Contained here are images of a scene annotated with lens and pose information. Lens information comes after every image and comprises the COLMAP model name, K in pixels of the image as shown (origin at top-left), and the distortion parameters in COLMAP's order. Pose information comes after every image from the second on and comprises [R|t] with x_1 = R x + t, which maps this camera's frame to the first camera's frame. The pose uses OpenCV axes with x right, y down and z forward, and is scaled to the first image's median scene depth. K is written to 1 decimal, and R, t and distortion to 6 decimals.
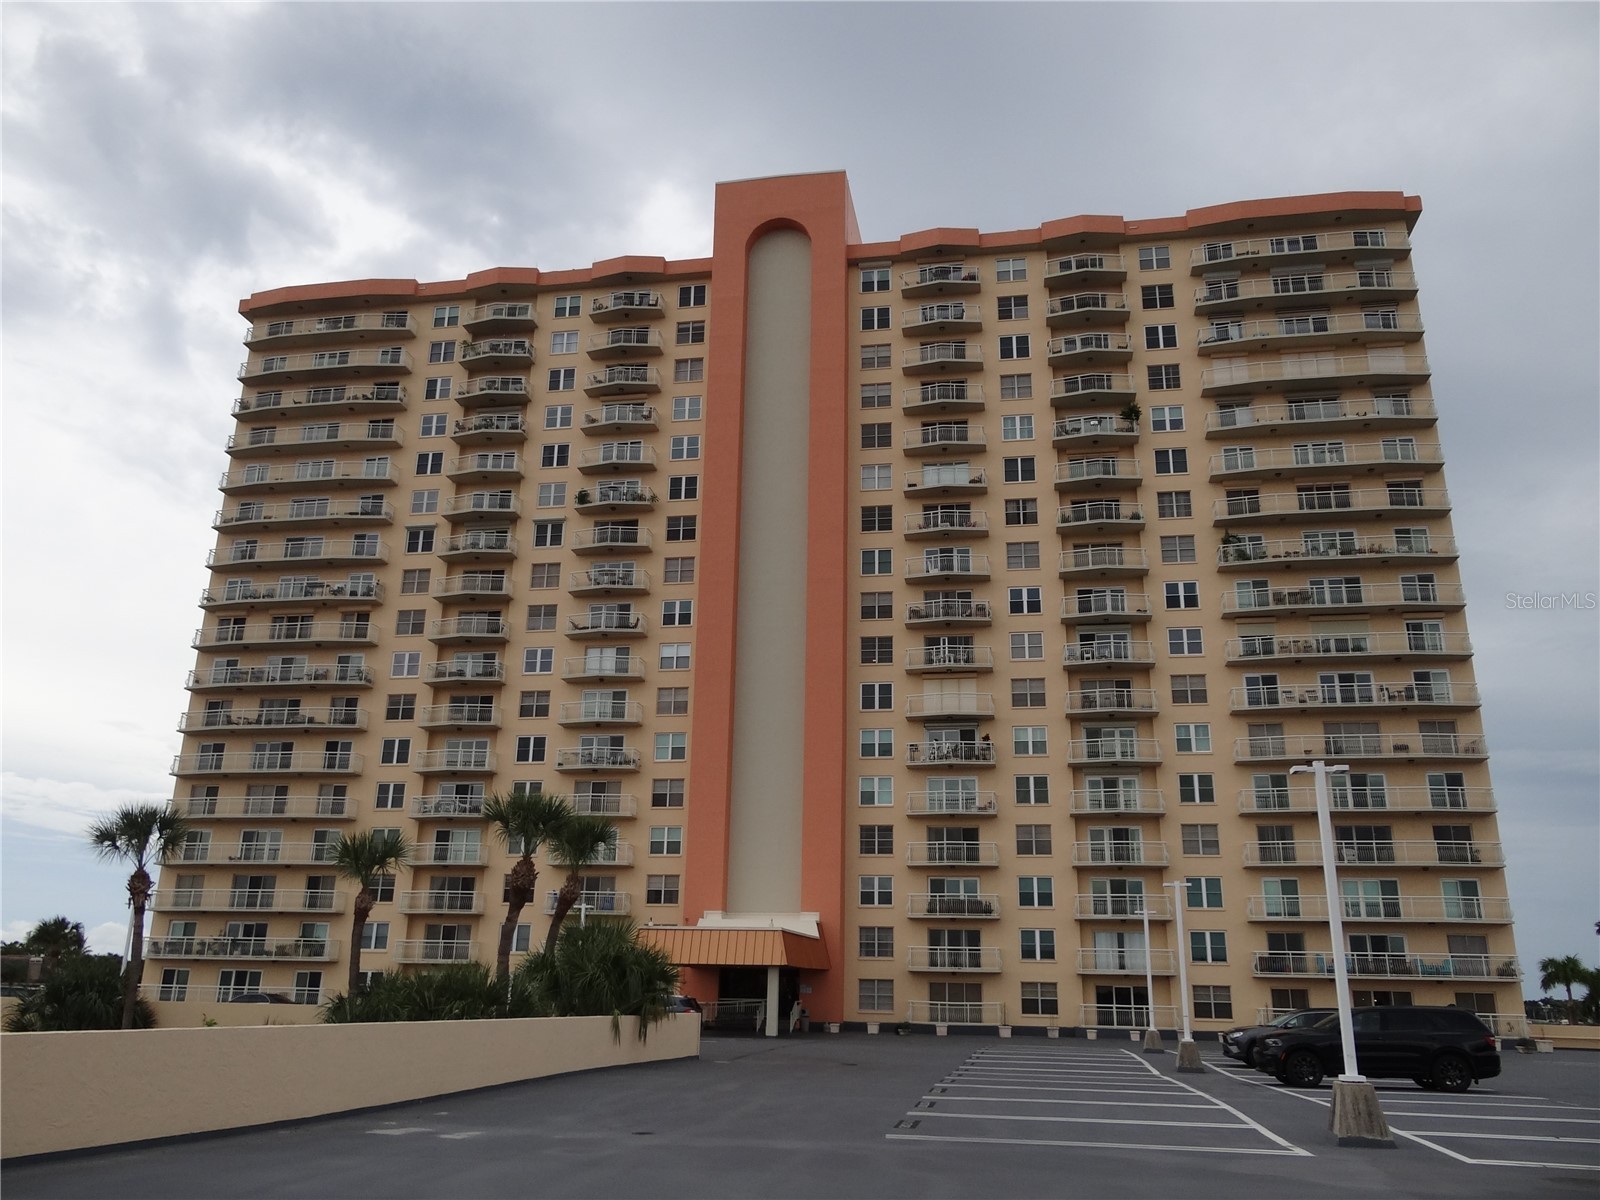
lens RADIAL K [[1255.2, 0, 800.0], [0, 1255.2, 600.0], [0, 0, 1]] dist [-0.009763, 0.000866]
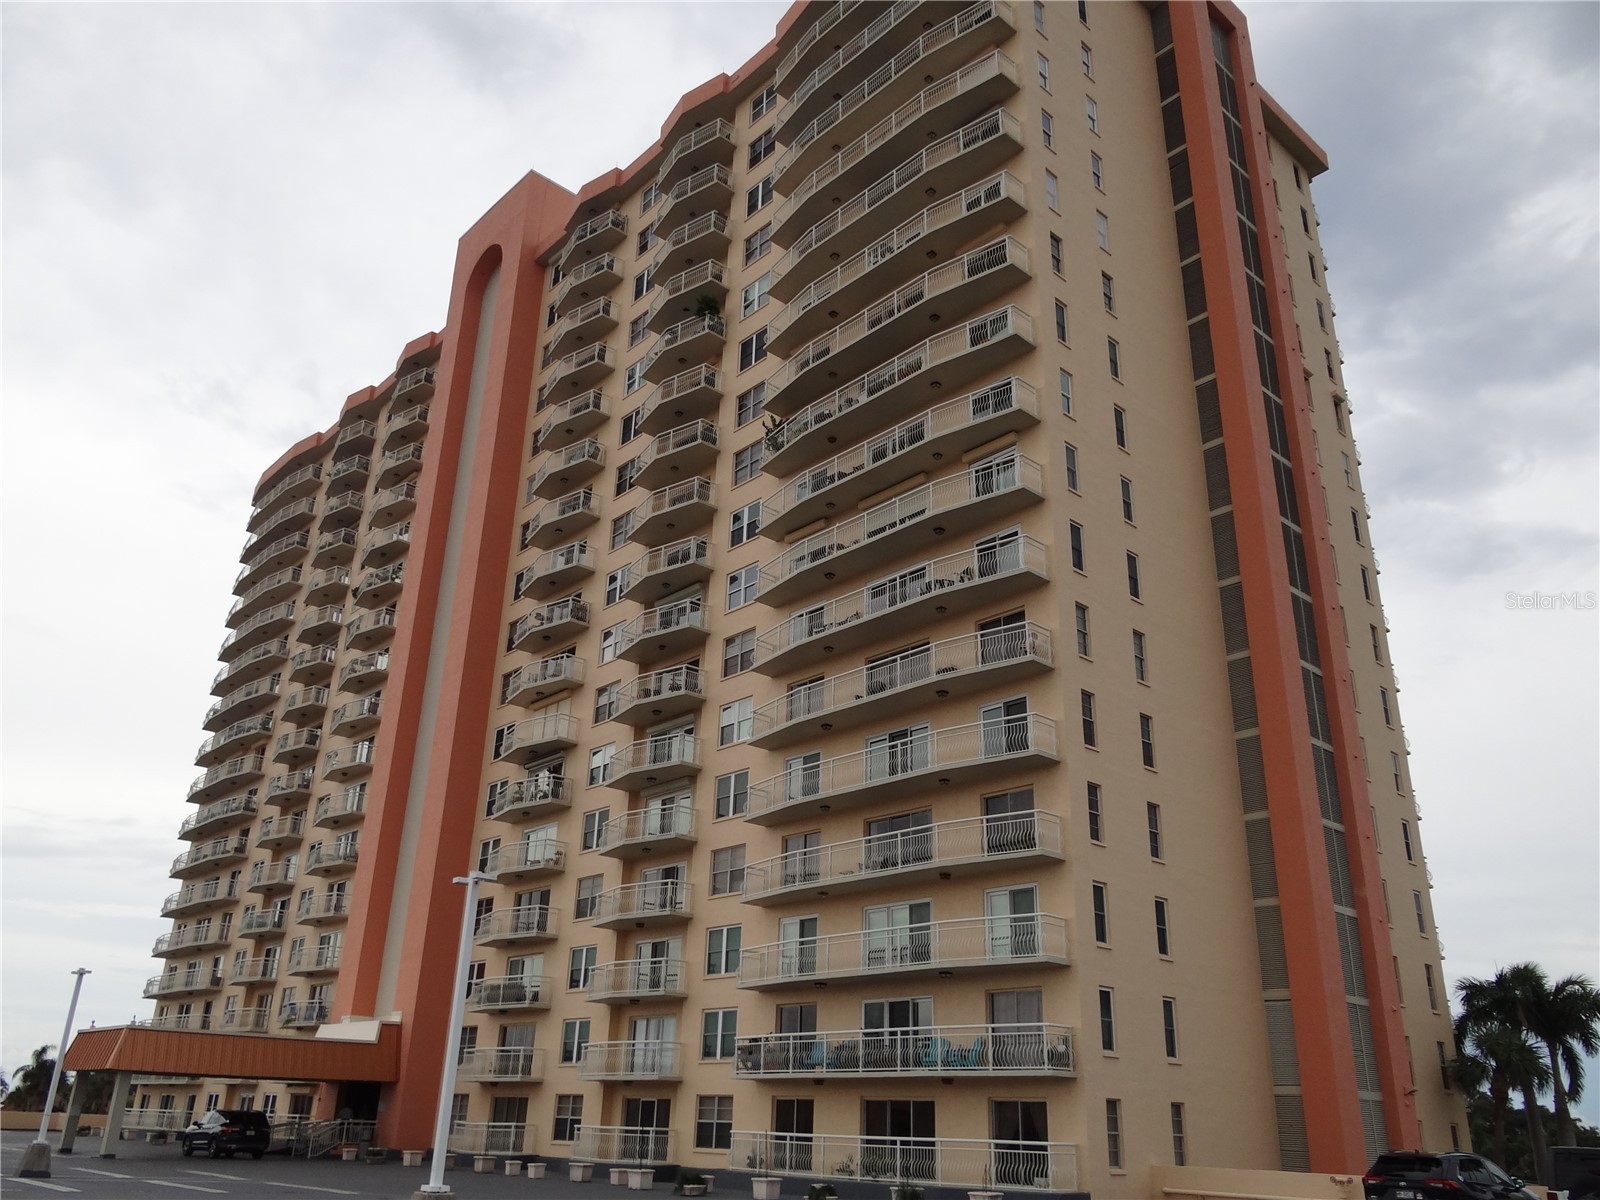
lens RADIAL K [[1255.2, 0, 800.0], [0, 1255.2, 600.0], [0, 0, 1]] dist [-0.009763, 0.000866]
pose [[0.800452, -0.235132, -0.551353, 0.760353], [0.175772, 0.971486, -0.159118, 0.166744], [0.573045, 0.030454, 0.818958, 0.476074]]
